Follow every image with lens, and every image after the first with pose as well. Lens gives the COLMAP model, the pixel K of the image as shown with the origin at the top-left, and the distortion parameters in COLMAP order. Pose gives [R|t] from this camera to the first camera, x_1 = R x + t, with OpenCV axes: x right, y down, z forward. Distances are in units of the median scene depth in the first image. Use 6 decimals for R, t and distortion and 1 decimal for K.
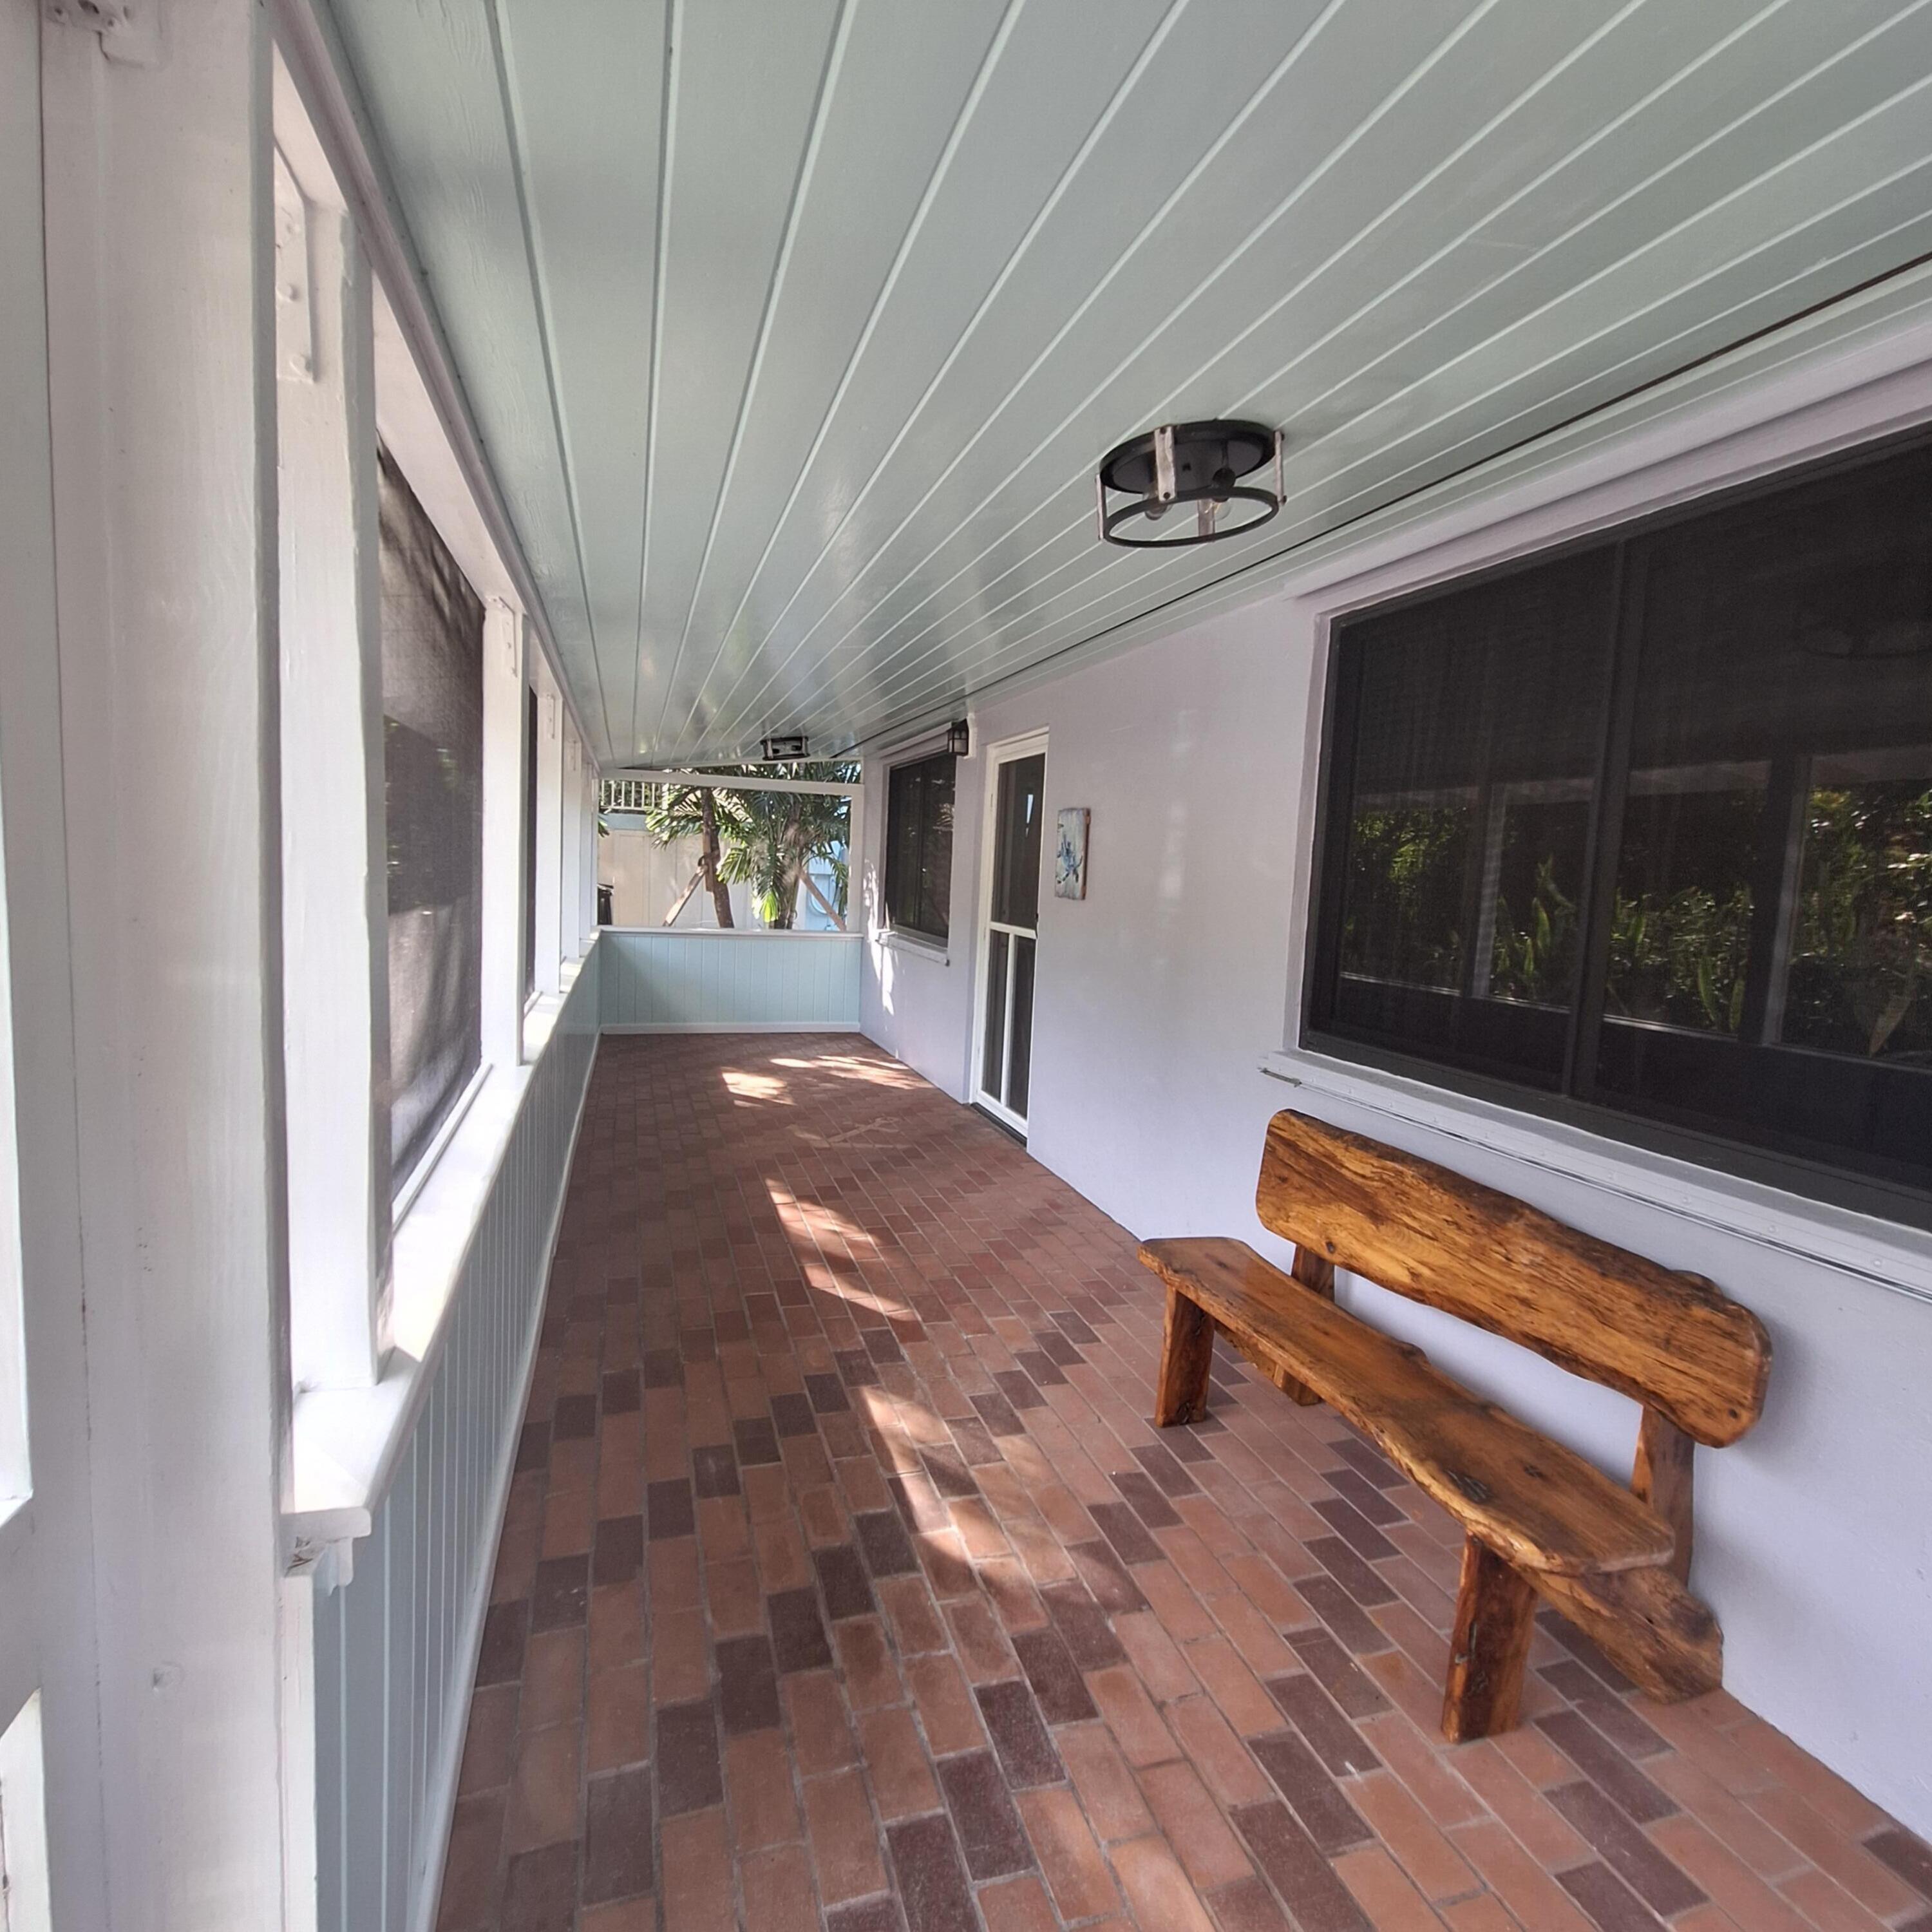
lens RADIAL K [[1011.5, 0, 949.5], [0, 1011.5, 962.4], [0, 0, 1]] dist [-0.017534, -0.001060]
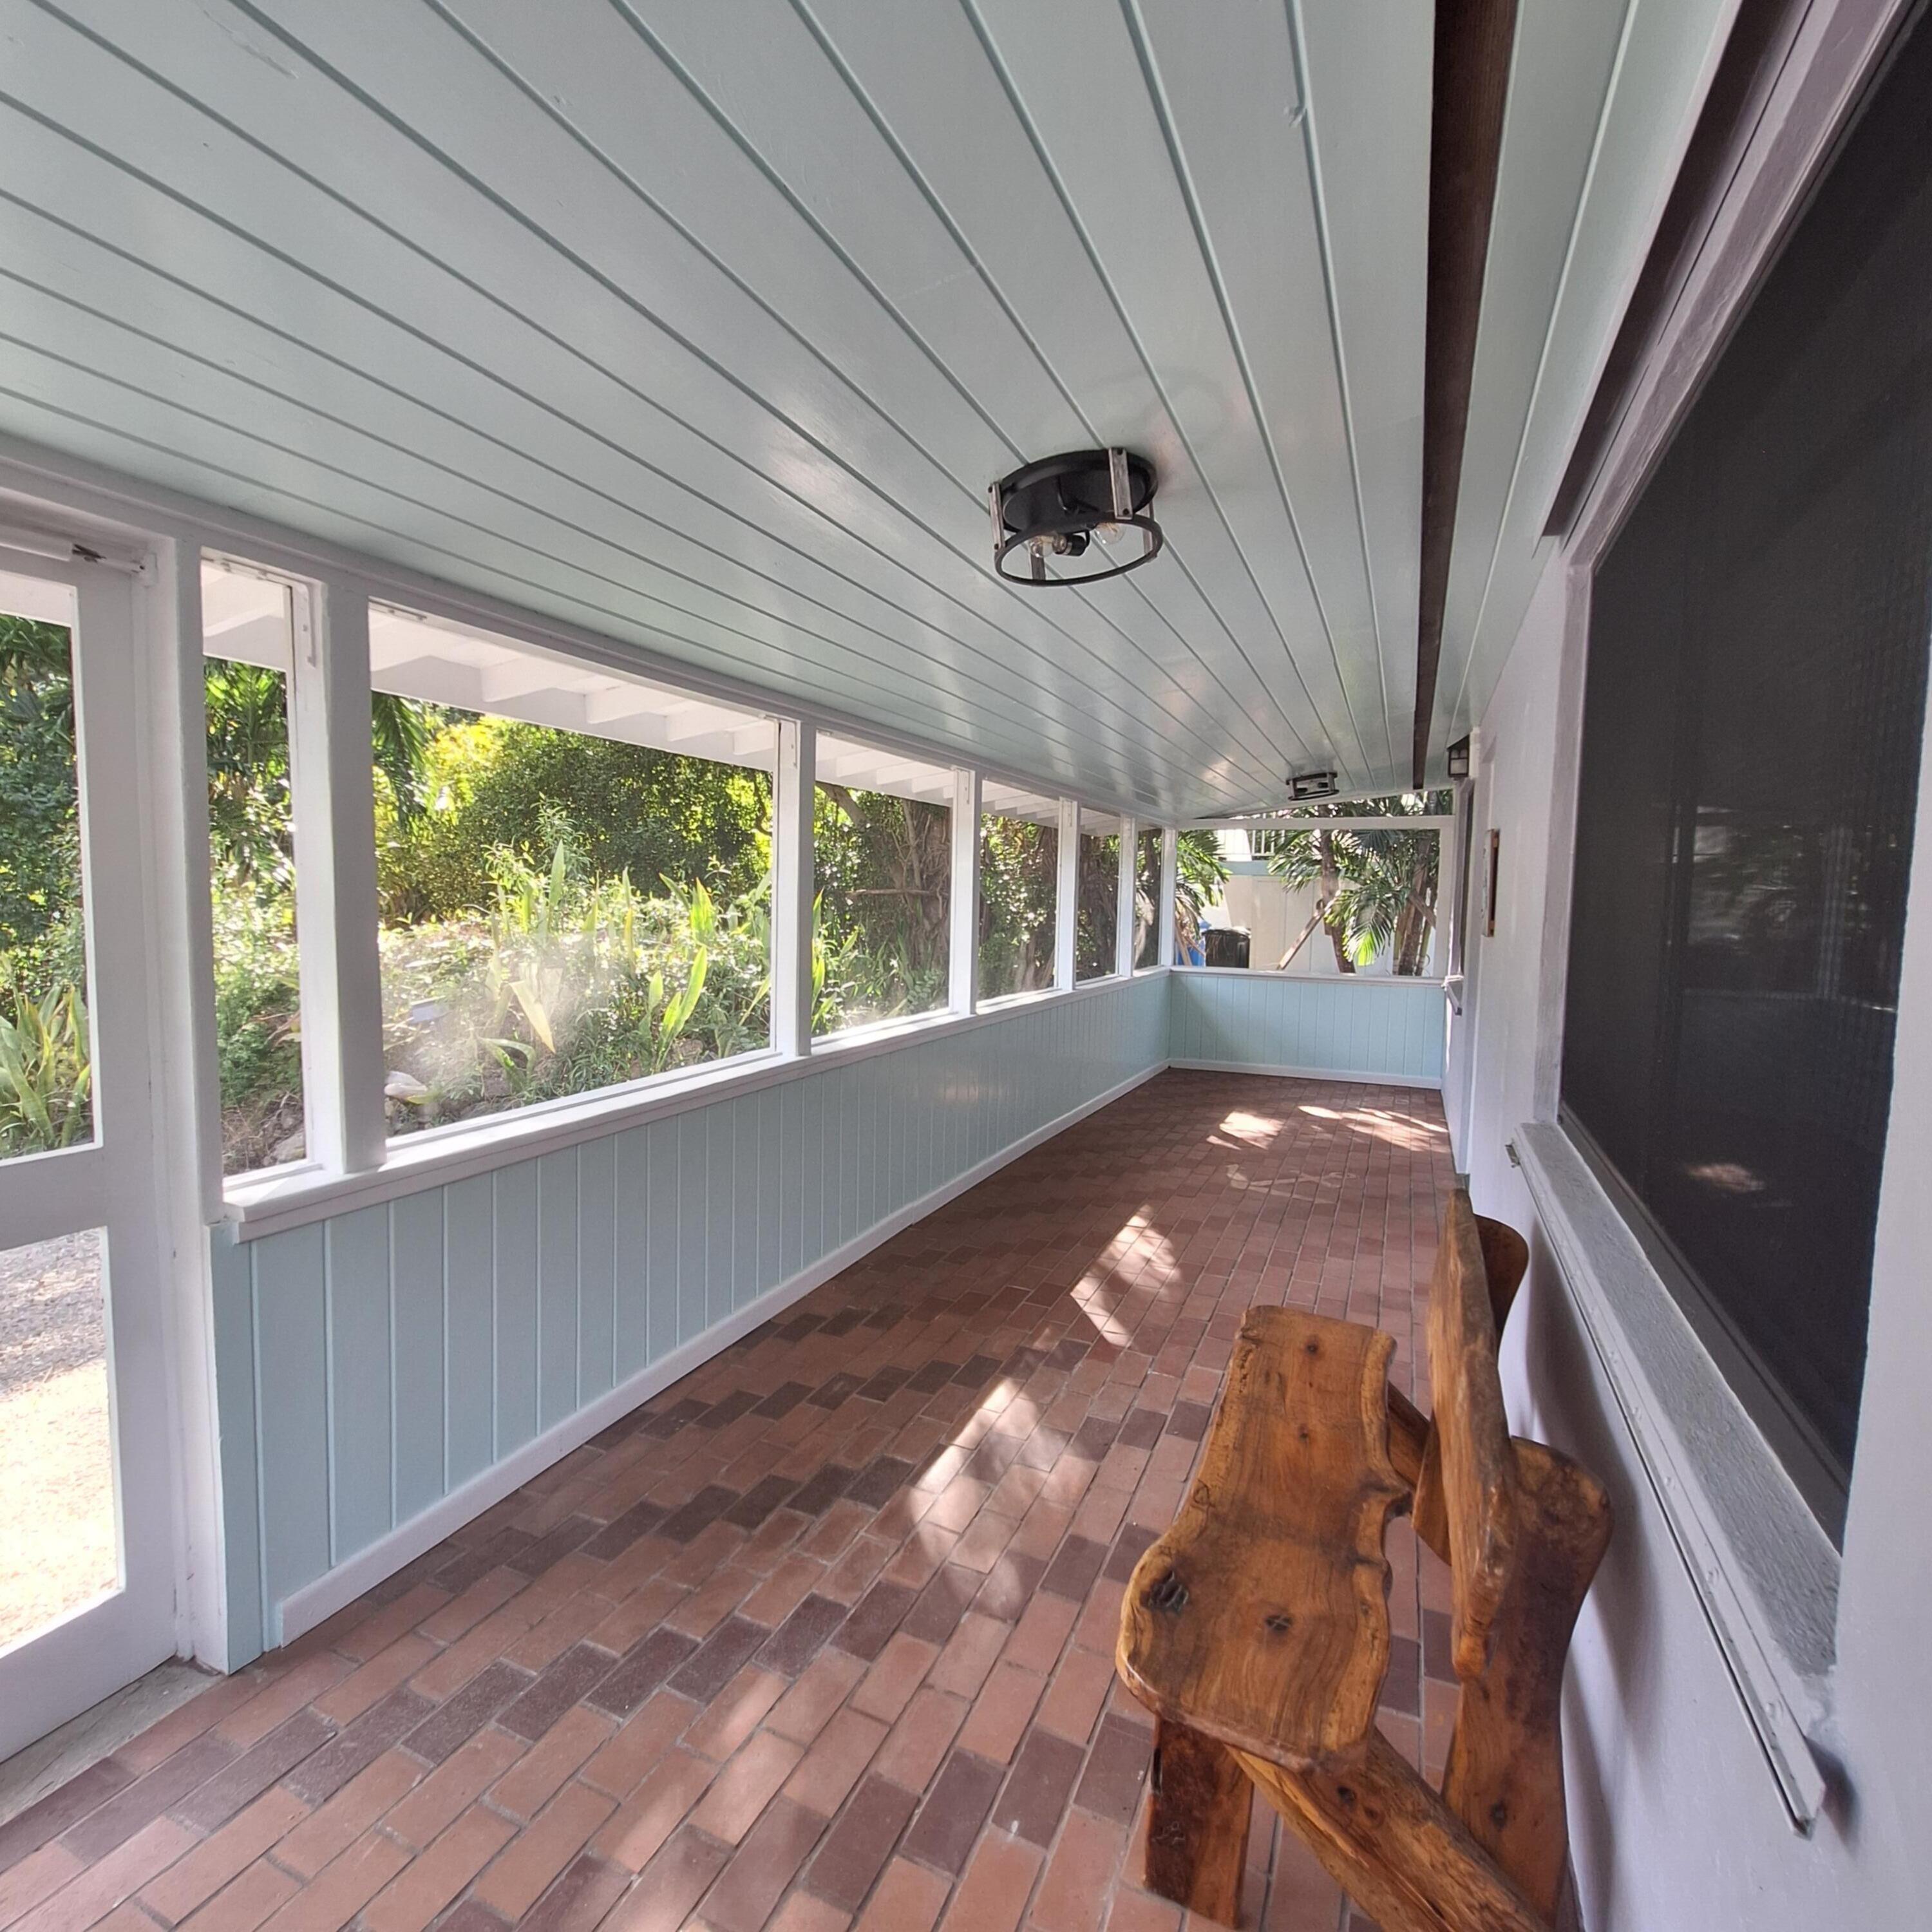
lens RADIAL K [[1011.5, 0, 949.5], [0, 1011.5, 962.4], [0, 0, 1]] dist [-0.017534, -0.001060]
pose [[0.741013, 0.015235, -0.671318, 0.562782], [-0.046572, 0.998501, -0.028746, 0.006513], [0.669874, 0.052566, 0.740612, 0.118153]]
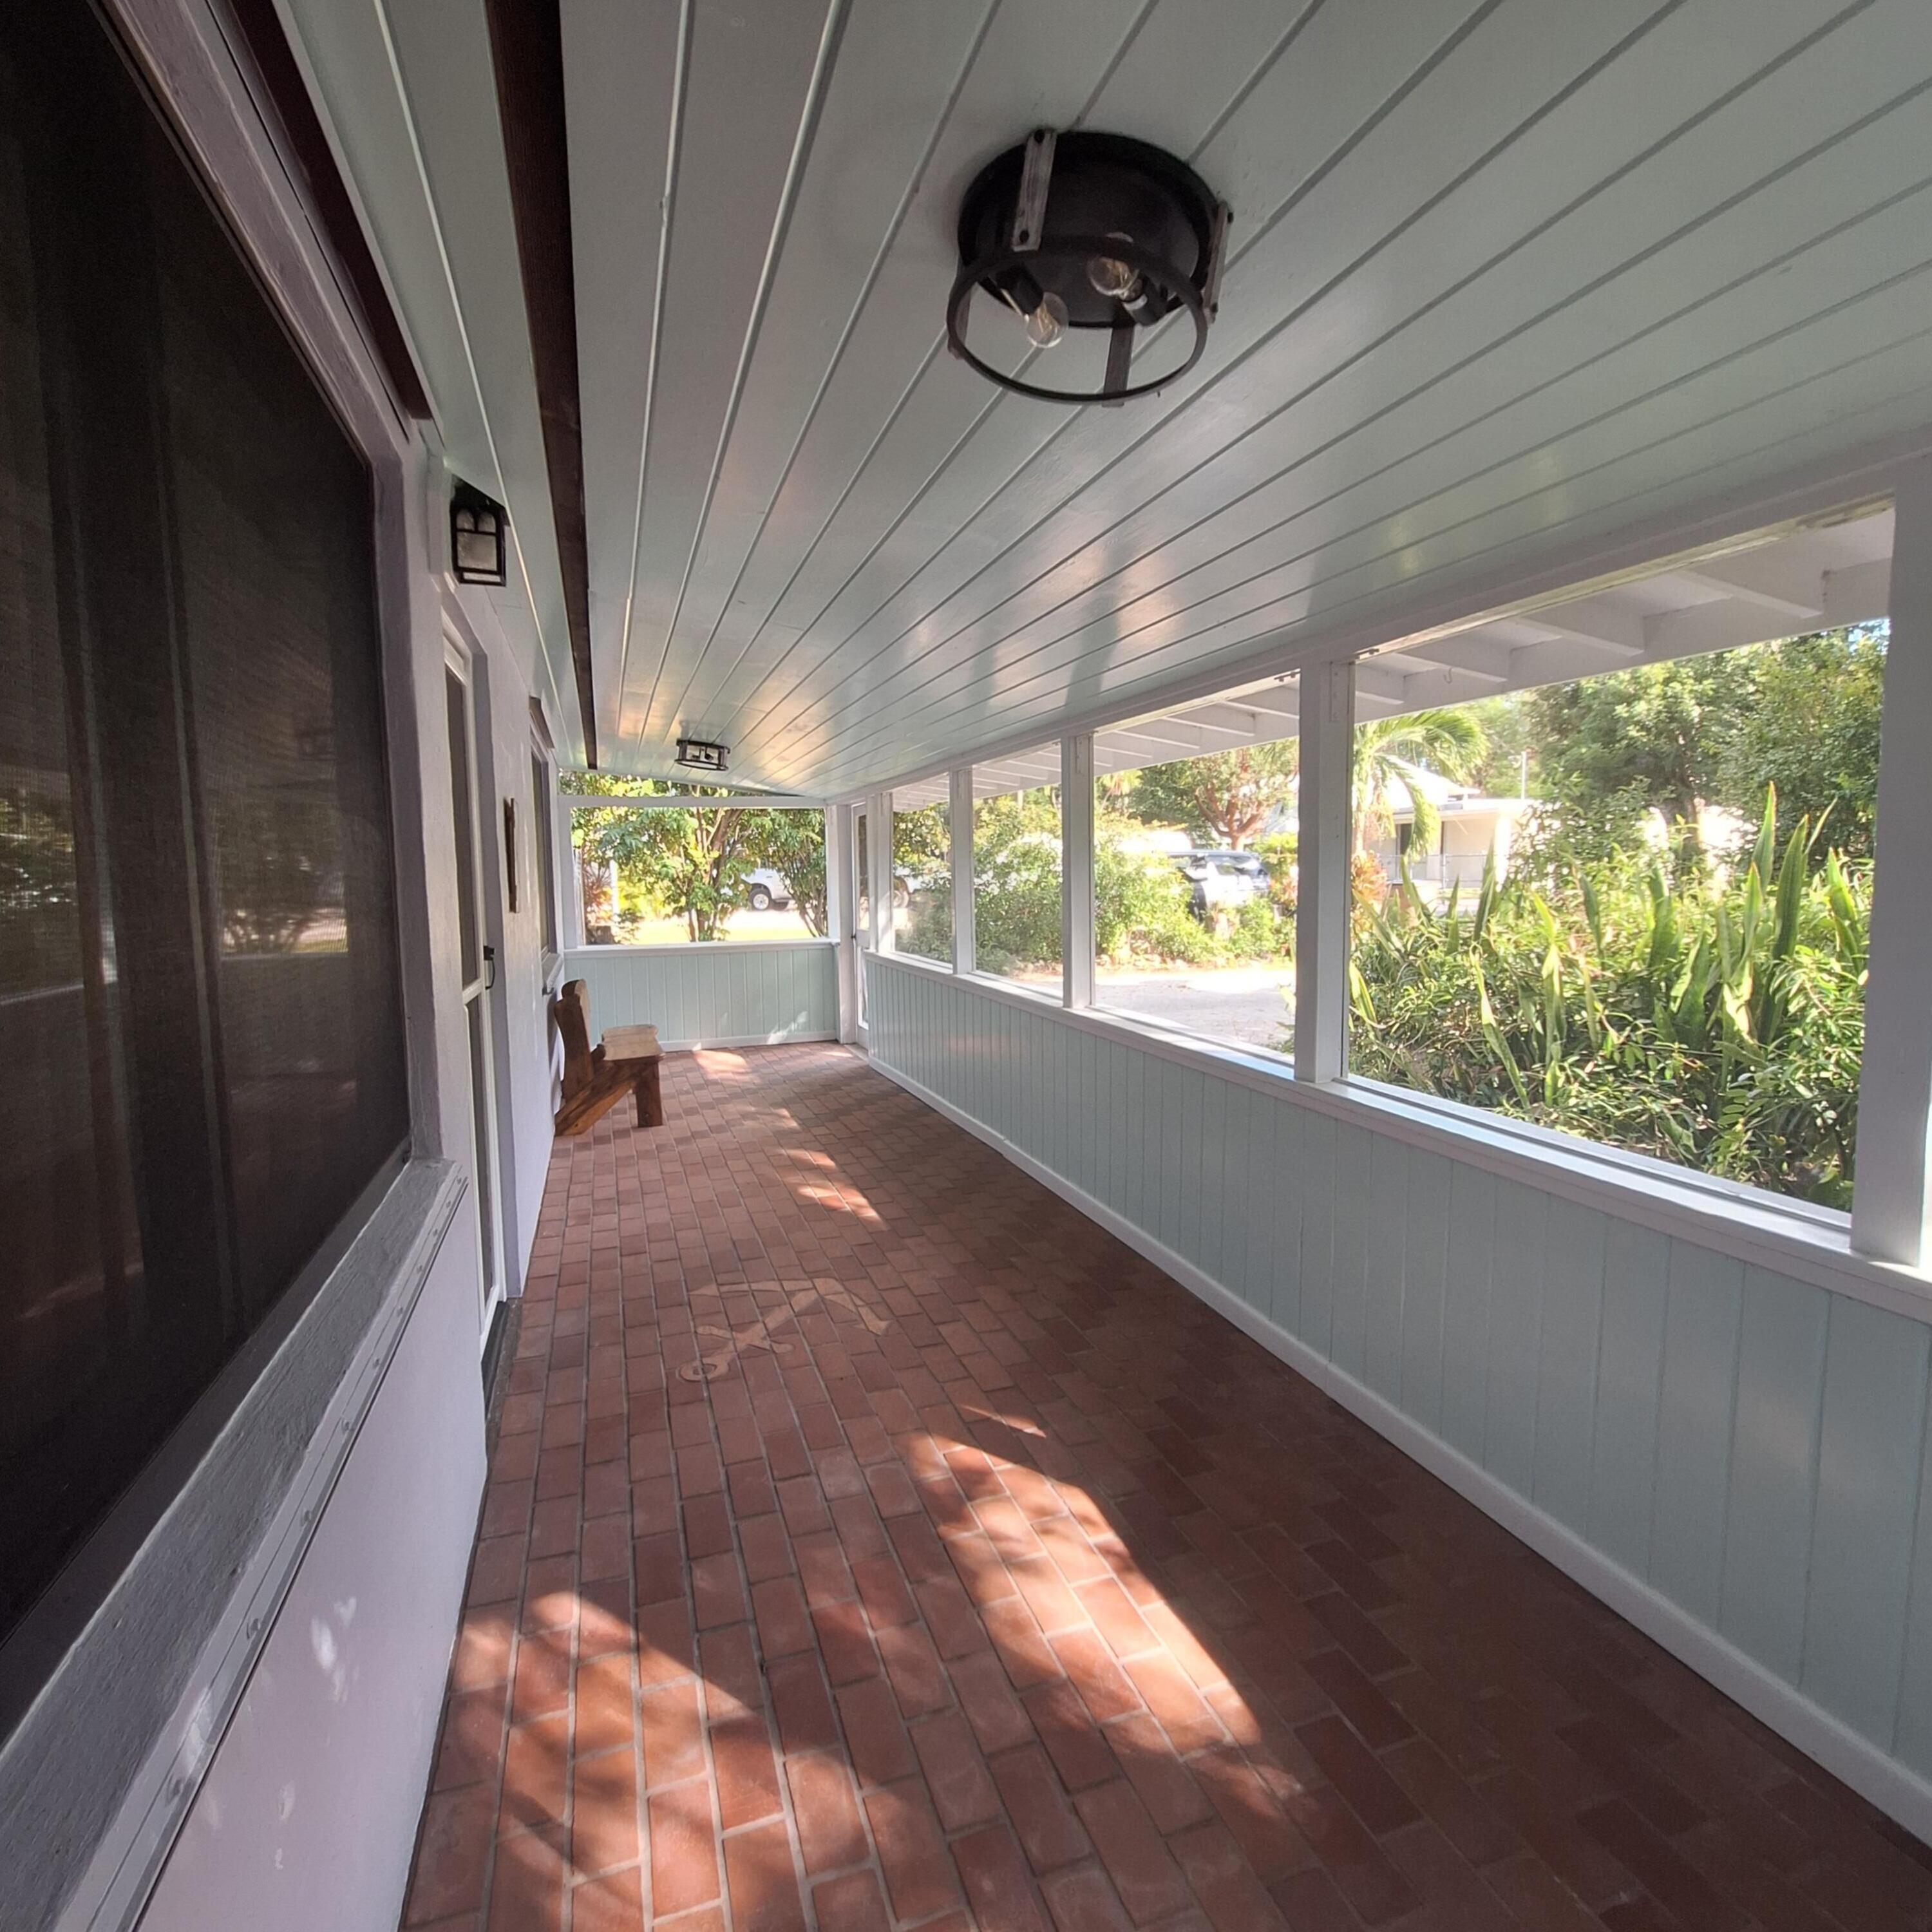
lens RADIAL K [[1006.6, 0, 961.3], [0, 1006.6, 960.8], [0, 0, 1]] dist [-0.010594, 0.000389]
pose [[-0.998618, -0.041522, -0.032220, -0.330863], [-0.046617, 0.982892, 0.178187, -0.292058], [0.024270, 0.179443, -0.983469, 2.873832]]
